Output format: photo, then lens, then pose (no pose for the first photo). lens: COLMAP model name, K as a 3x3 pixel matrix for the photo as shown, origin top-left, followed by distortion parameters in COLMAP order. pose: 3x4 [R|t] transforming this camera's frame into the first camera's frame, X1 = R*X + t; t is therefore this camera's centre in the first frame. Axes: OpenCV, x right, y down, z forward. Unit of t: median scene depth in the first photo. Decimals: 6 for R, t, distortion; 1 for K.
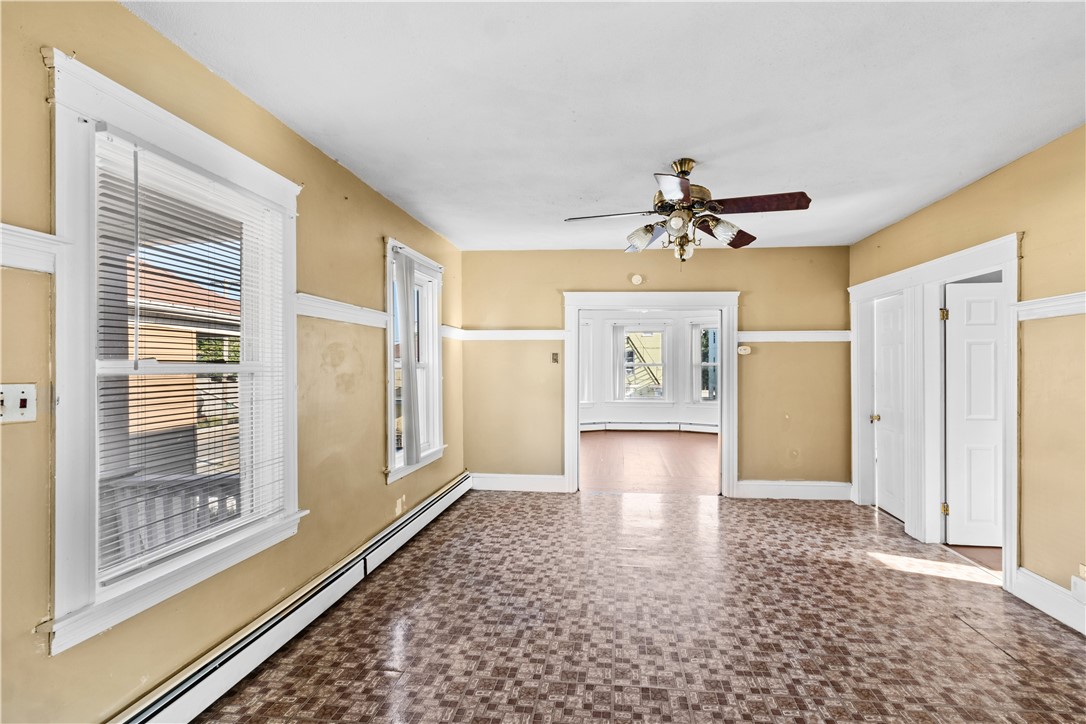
lens RADIAL K [[478.7, 0, 549.0], [0, 478.7, 360.1], [0, 0, 1]] dist [0.000488, 0.000385]
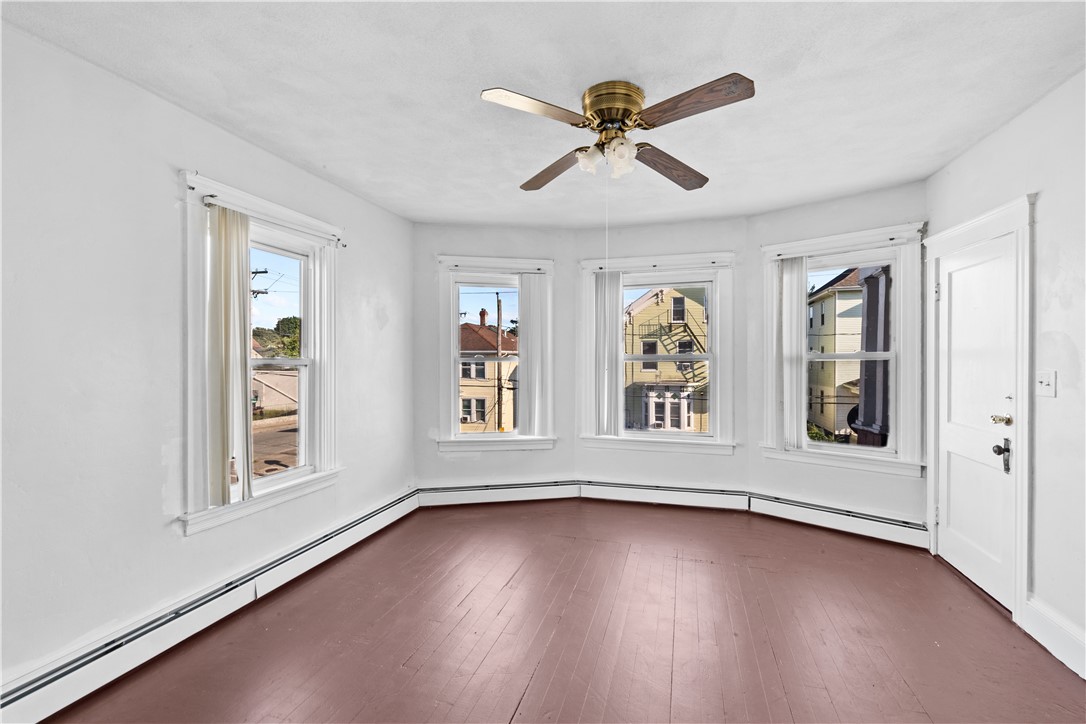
lens RADIAL K [[478.7, 0, 549.0], [0, 478.7, 360.1], [0, 0, 1]] dist [0.000488, 0.000385]
pose [[0.990858, -0.003537, -0.134862, 0.149167], [0.005280, 0.999907, 0.012569, 0.005502], [0.134805, -0.013166, 0.990785, 0.536476]]
